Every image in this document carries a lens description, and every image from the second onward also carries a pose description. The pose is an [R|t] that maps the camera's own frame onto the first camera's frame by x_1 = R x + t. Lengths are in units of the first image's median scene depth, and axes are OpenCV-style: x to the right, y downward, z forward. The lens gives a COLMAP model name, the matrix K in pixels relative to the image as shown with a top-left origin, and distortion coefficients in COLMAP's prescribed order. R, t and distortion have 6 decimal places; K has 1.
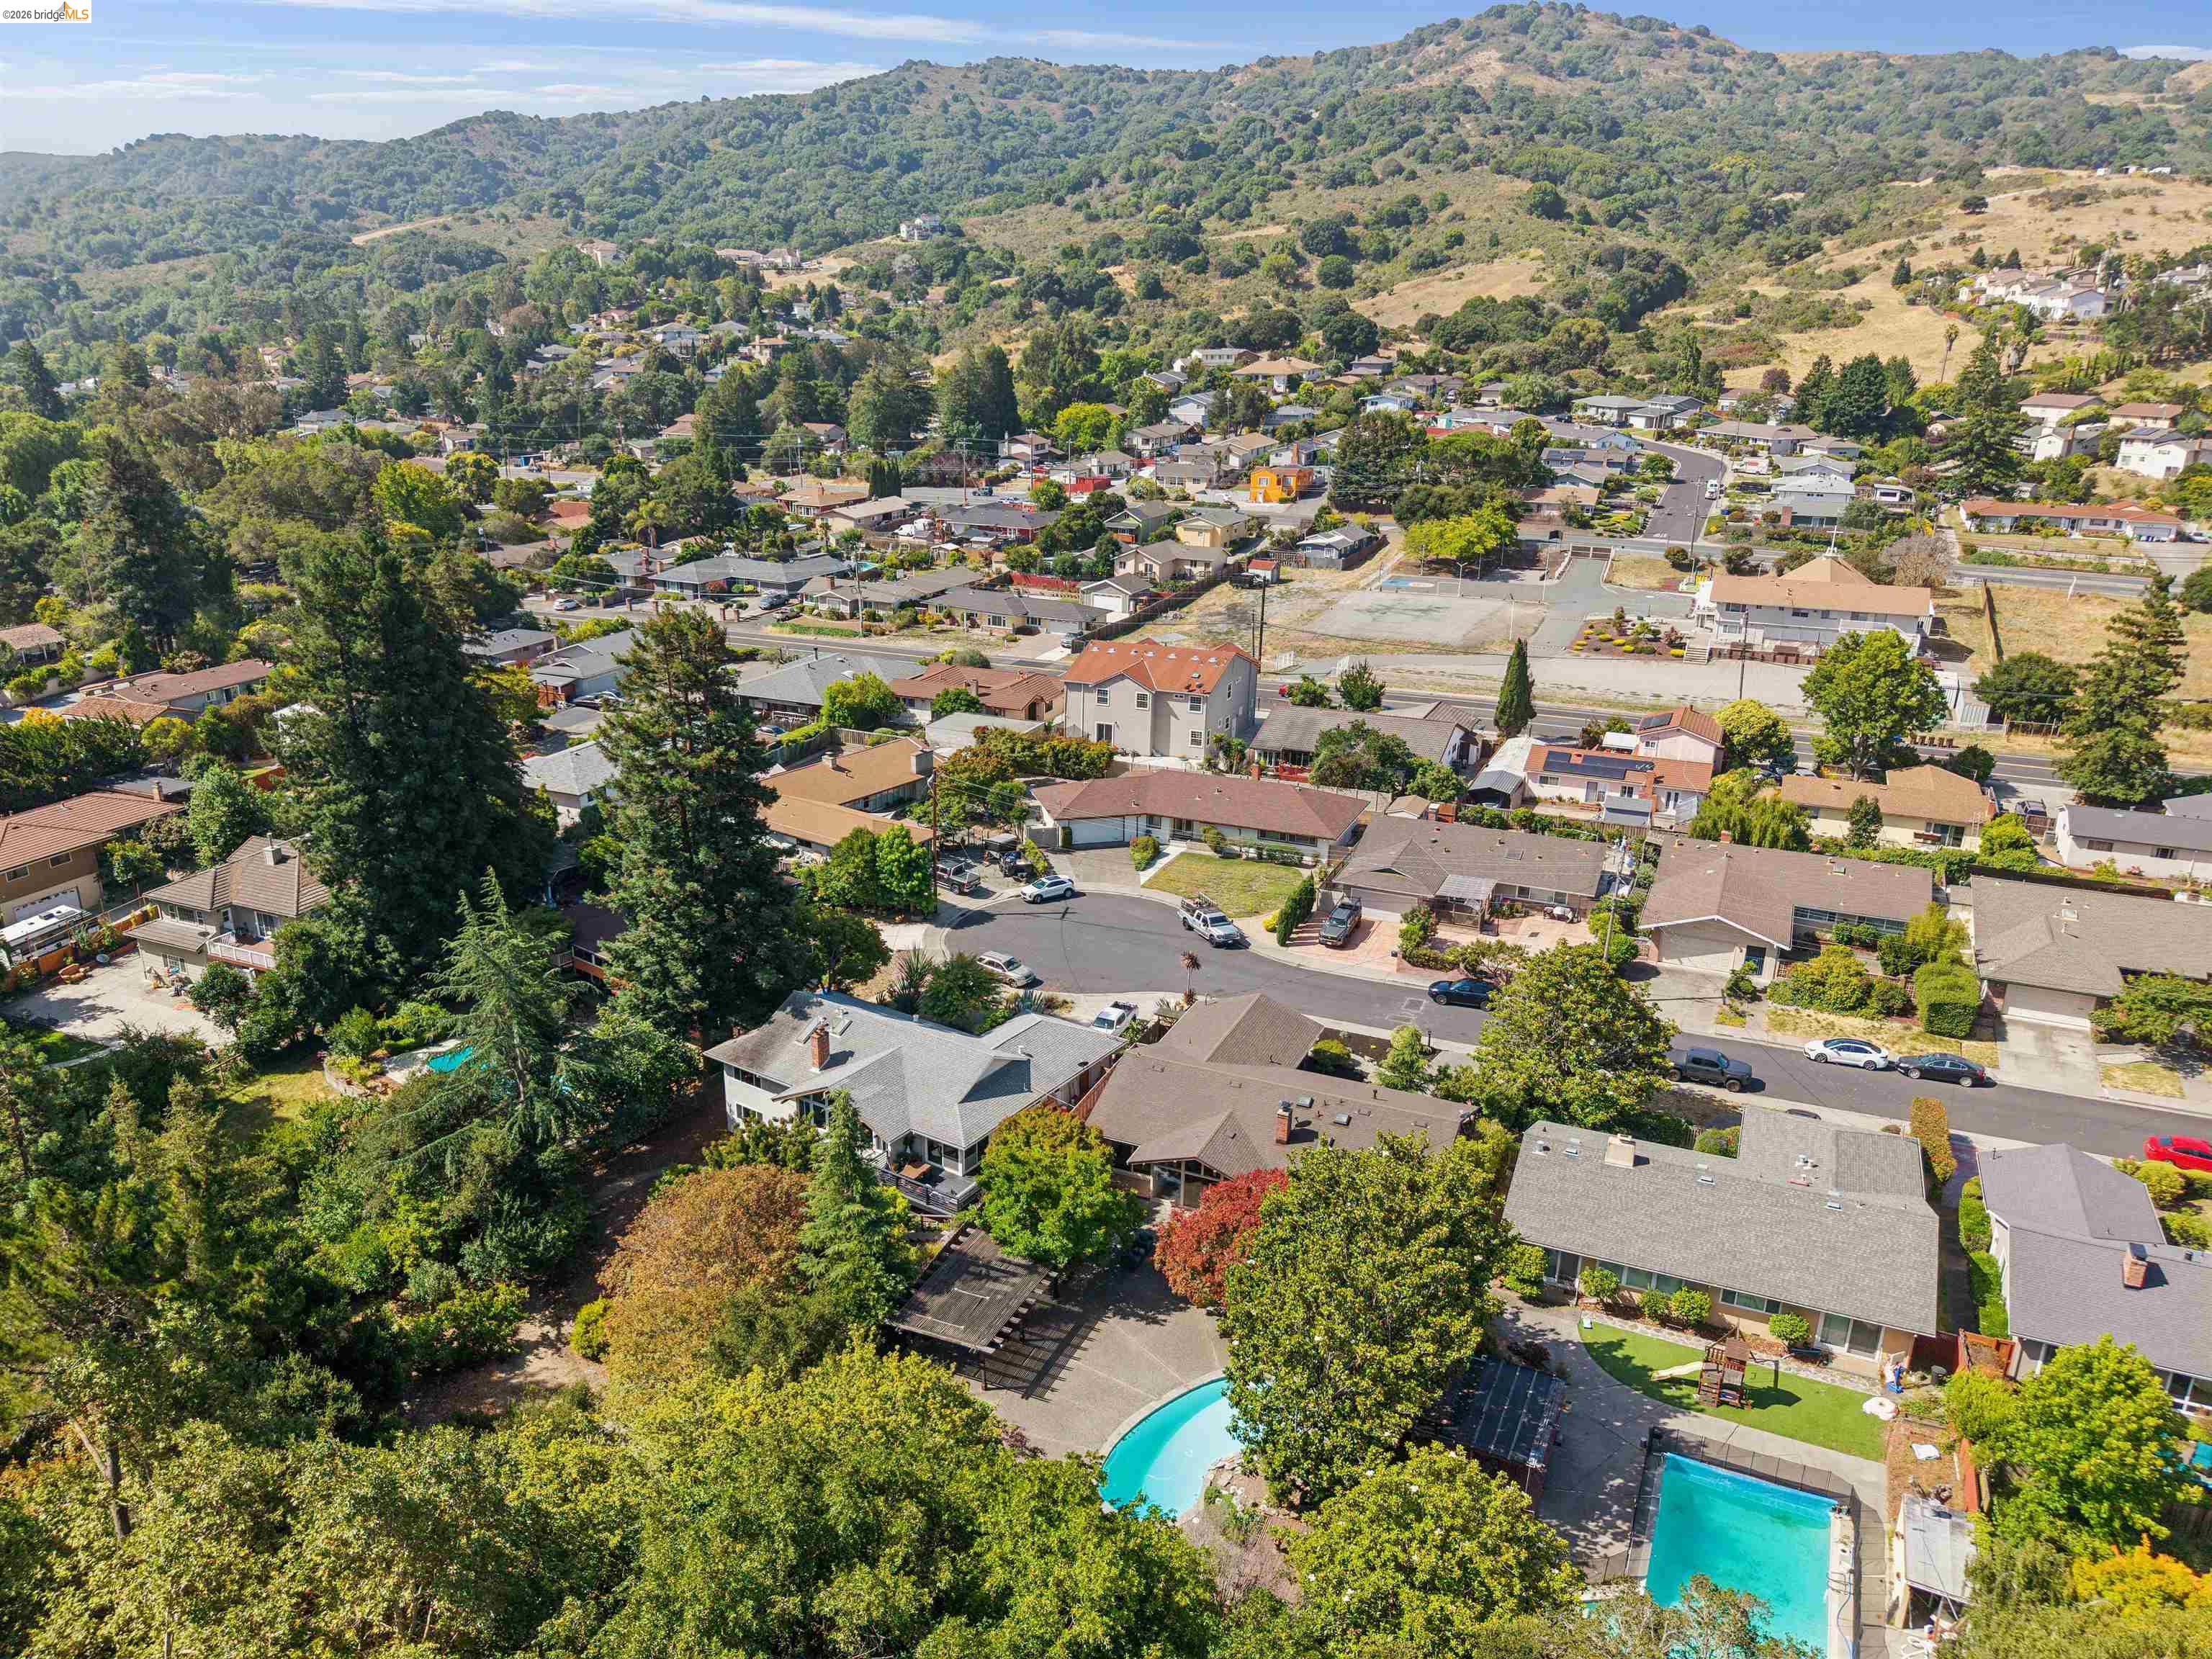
lens RADIAL K [[1566.0, 0, 1040.3], [0, 1566.0, 992.3], [0, 0, 1]] dist [0.003631, -0.002504]
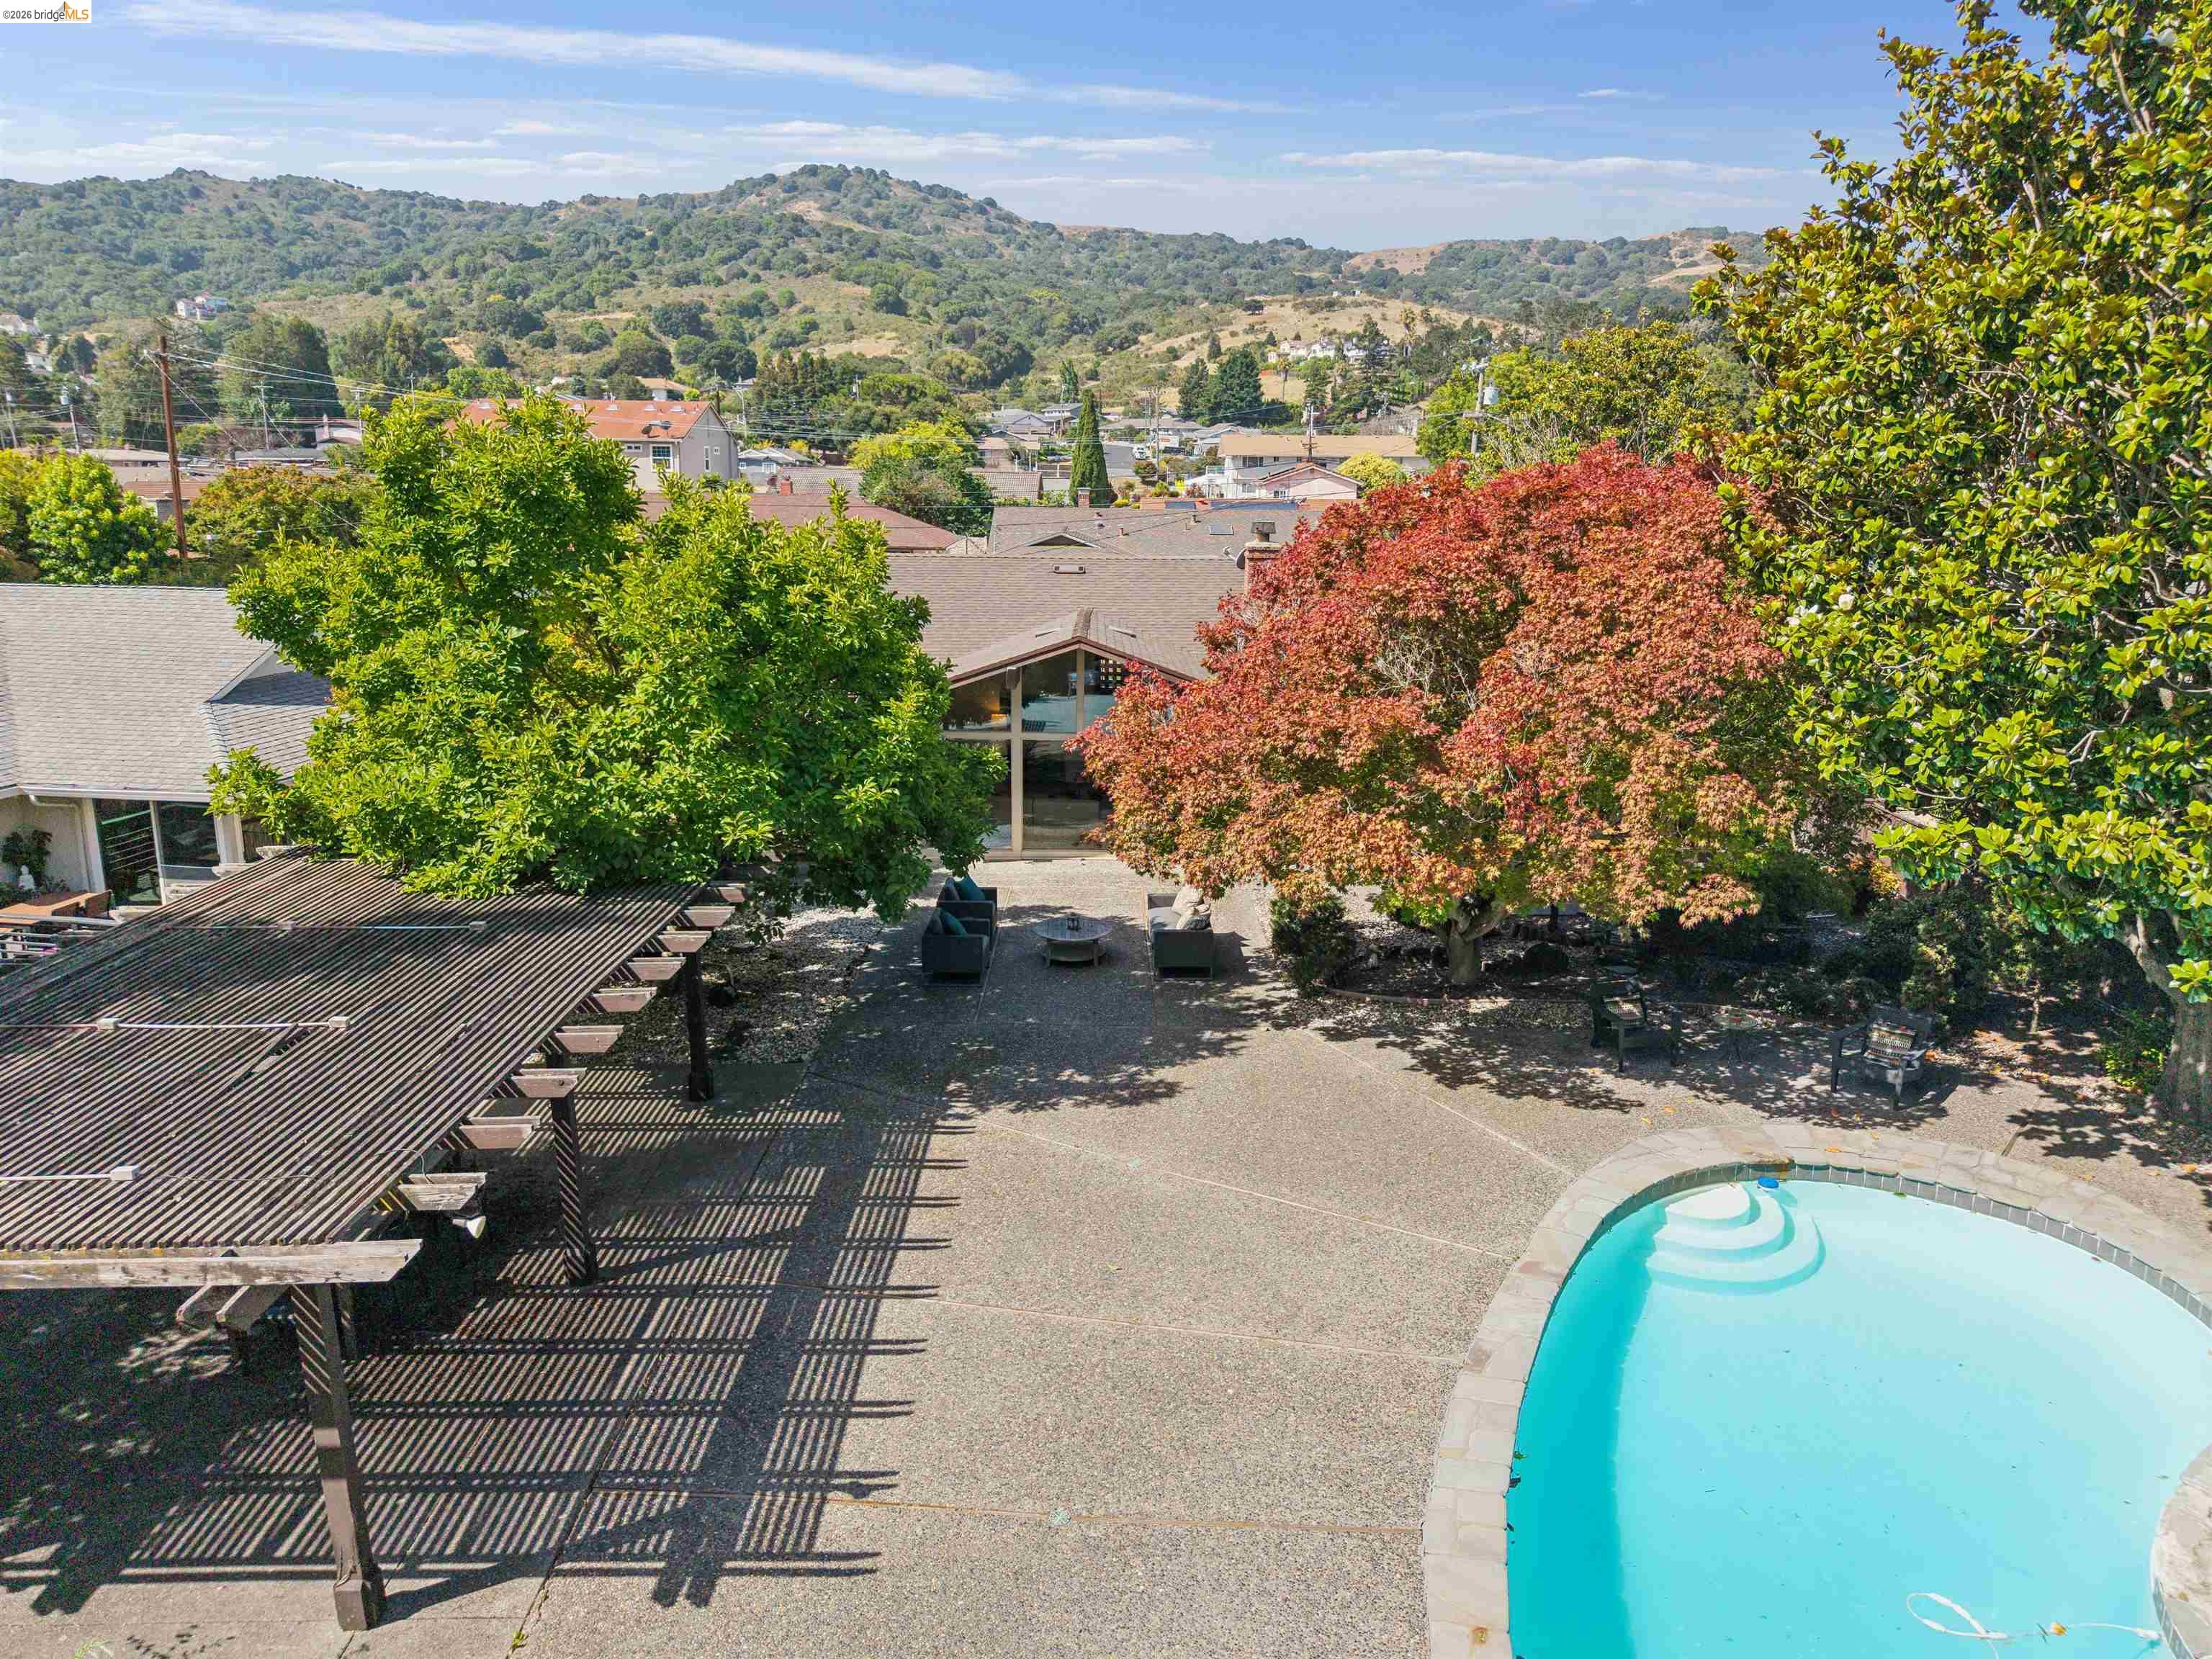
lens RADIAL K [[1513.6, 0, 1153.9], [0, 1513.6, 830.5], [0, 0, 1]] dist [0.004560, -0.004924]
pose [[0.892068, -0.087361, 0.443376, -0.003727], [0.168339, 0.974762, -0.146634, 0.030036], [-0.419376, 0.205446, 0.884260, 0.115990]]
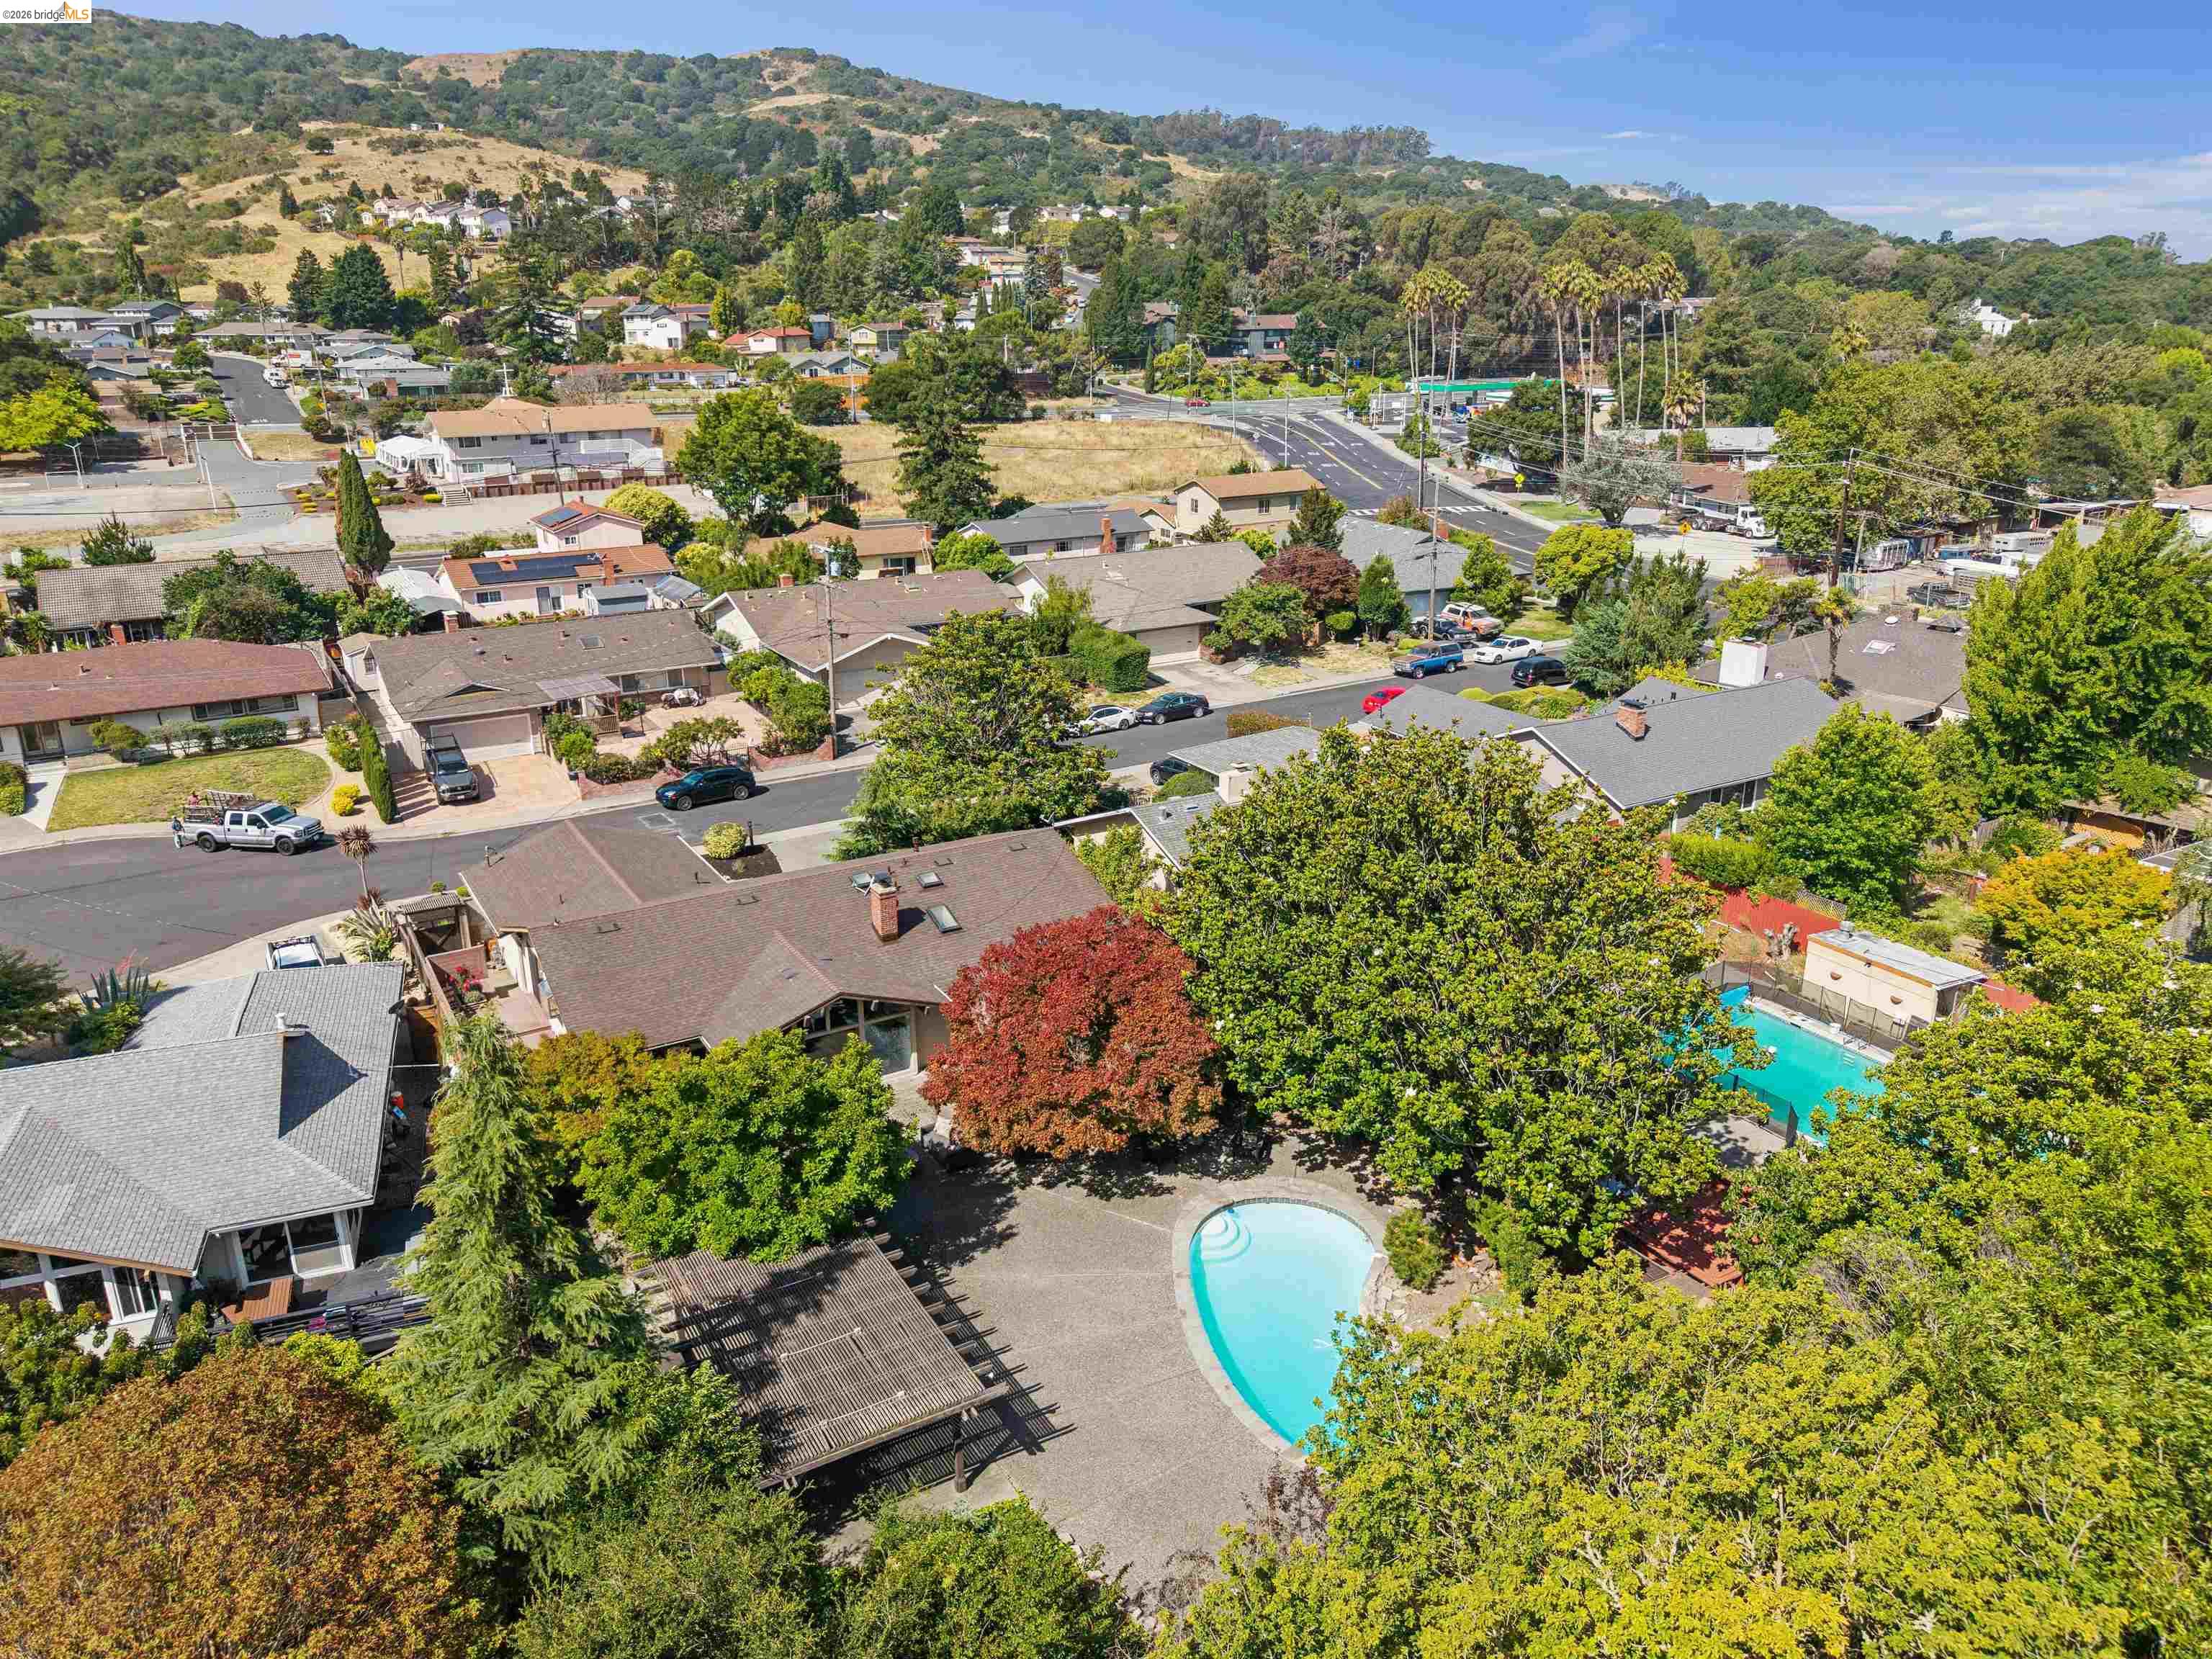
lens RADIAL K [[1555.2, 0, 1111.9], [0, 1555.2, 895.2], [0, 0, 1]] dist [-0.005303, -0.004616]
pose [[0.553931, -0.299203, 0.776941, -0.045598], [0.338694, 0.933467, 0.118006, 0.005764], [-0.760557, 0.197778, 0.618415, 0.086905]]
